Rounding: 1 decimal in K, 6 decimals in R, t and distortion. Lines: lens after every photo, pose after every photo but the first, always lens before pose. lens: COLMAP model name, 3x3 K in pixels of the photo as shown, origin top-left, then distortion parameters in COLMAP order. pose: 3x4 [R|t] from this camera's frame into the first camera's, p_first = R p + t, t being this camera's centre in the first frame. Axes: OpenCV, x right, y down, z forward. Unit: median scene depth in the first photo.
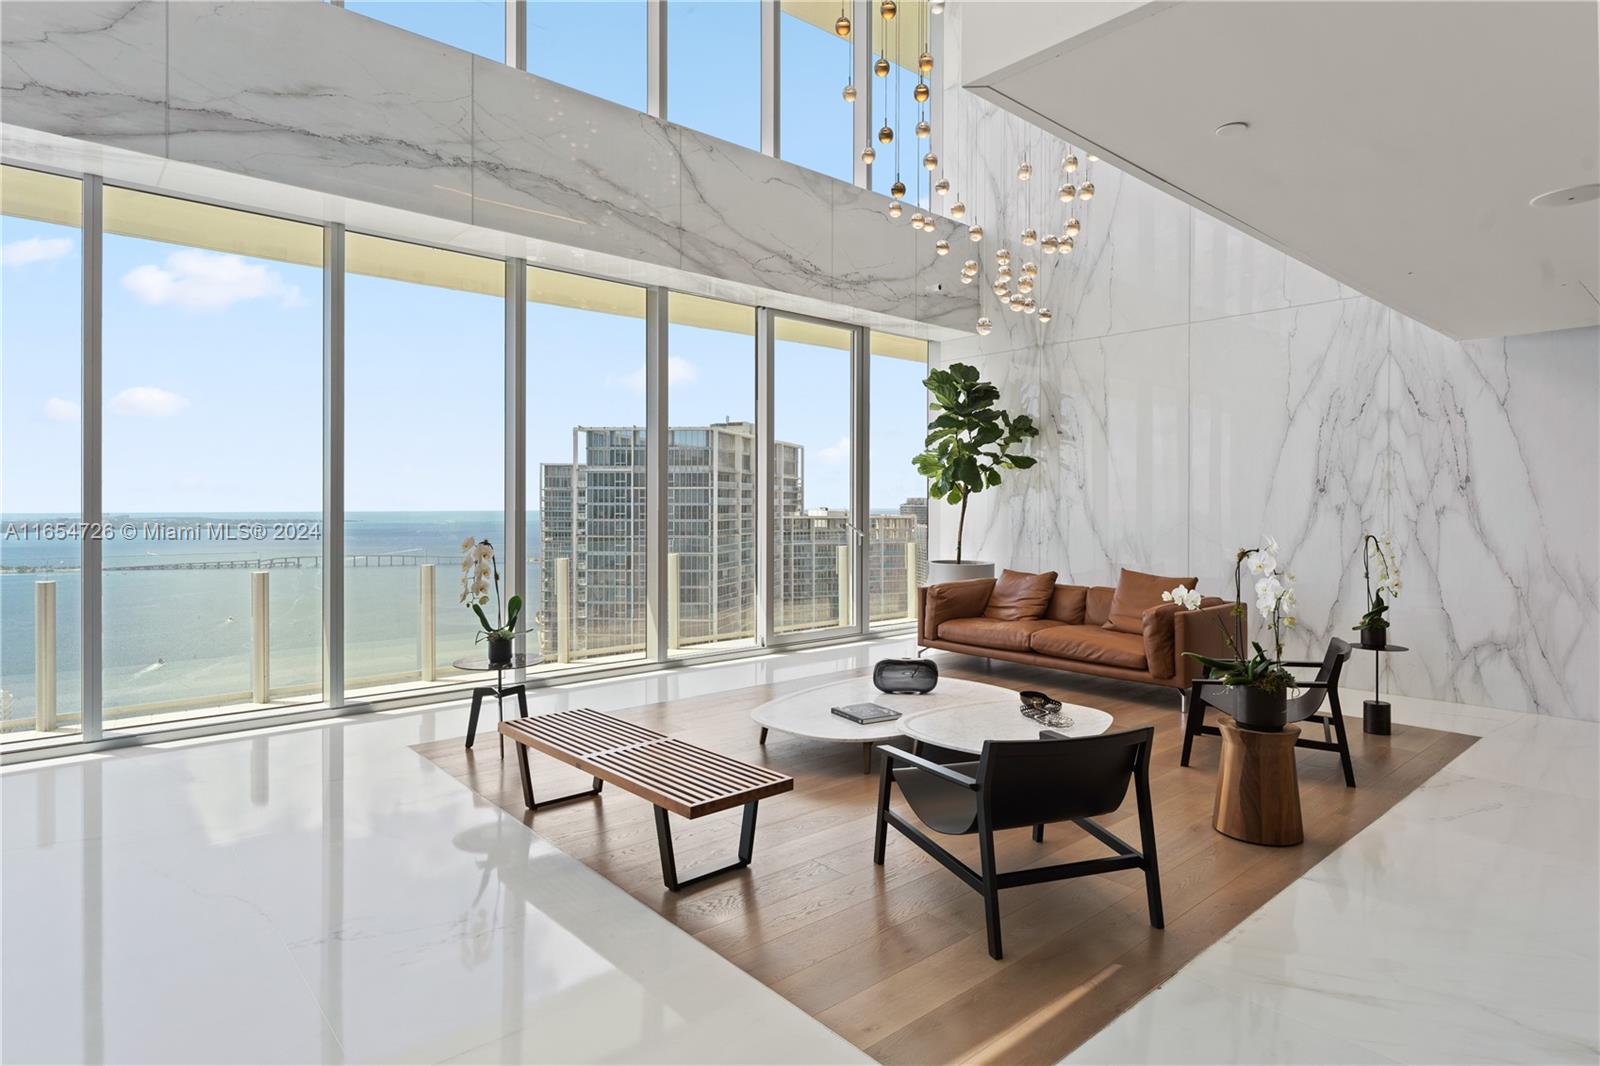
lens RADIAL K [[868.9, 0, 799.9], [0, 868.9, 523.9], [0, 0, 1]] dist [-0.001831, -0.000116]
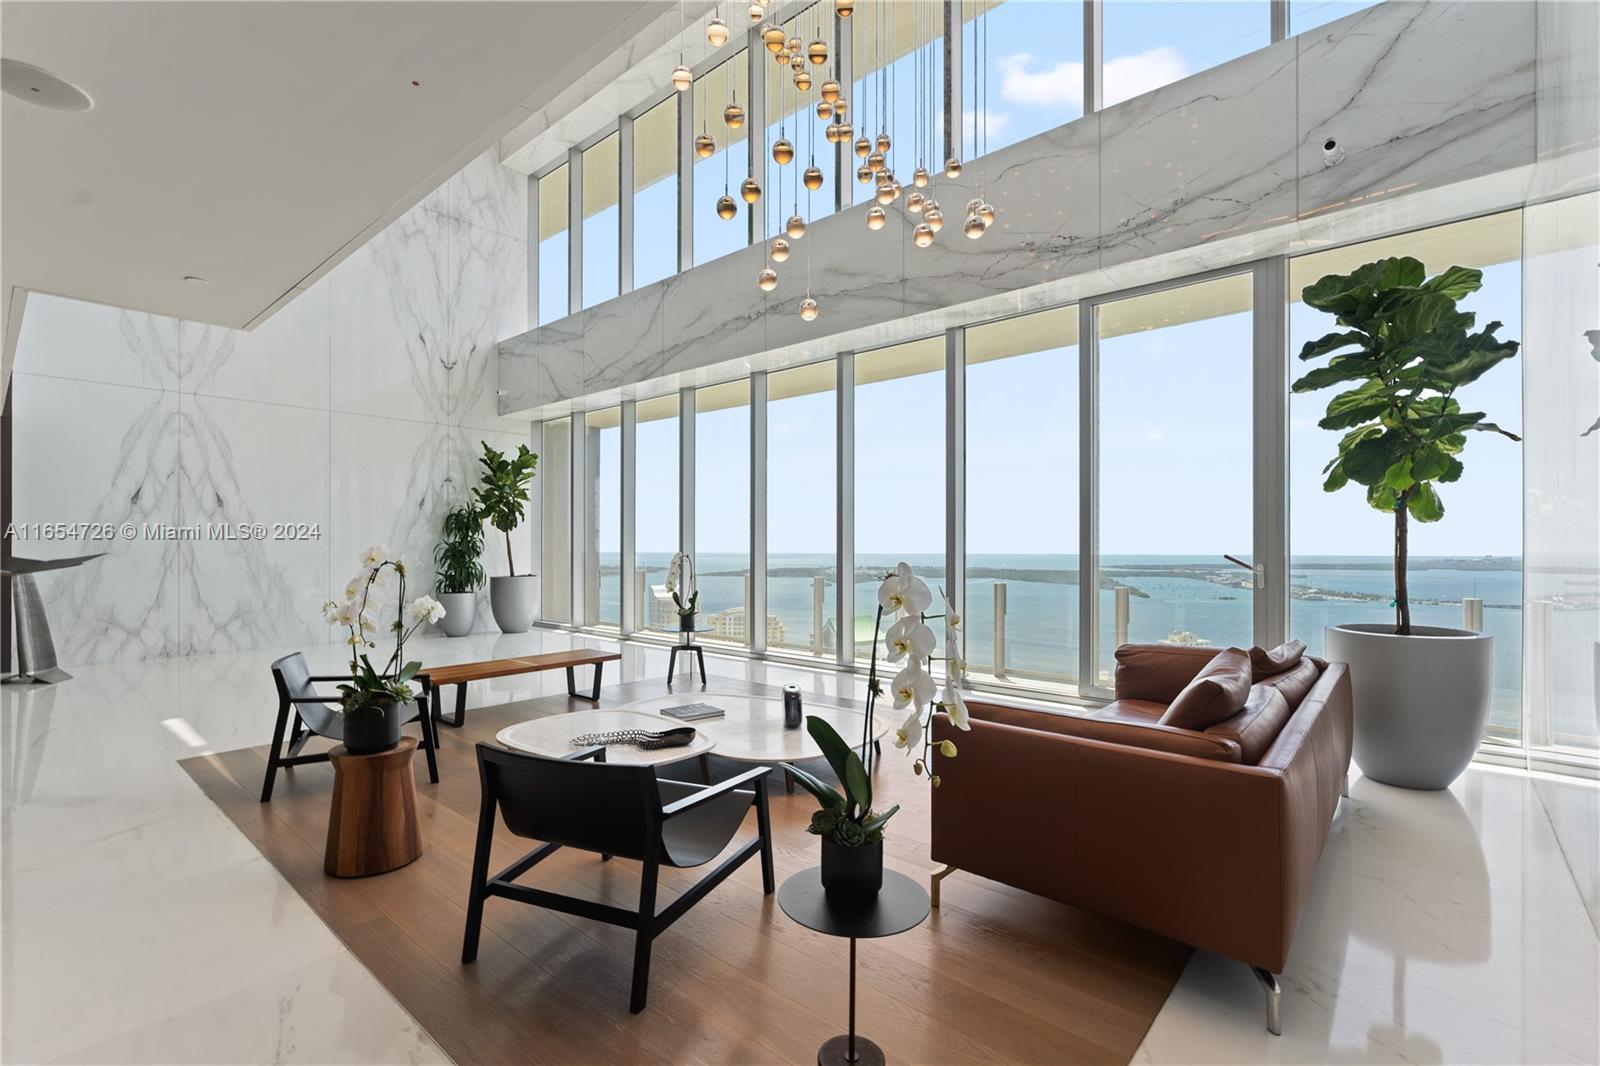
lens RADIAL K [[716.0, 0, 800.0], [0, 716.0, 533.0], [0, 0, 1]] dist [0.001208, 0.000103]
pose [[0.129608, -0.000610, -0.991565, 0.661222], [-0.004924, 0.999987, -0.001259, -0.015215], [0.991553, 0.005045, 0.129604, 0.669999]]
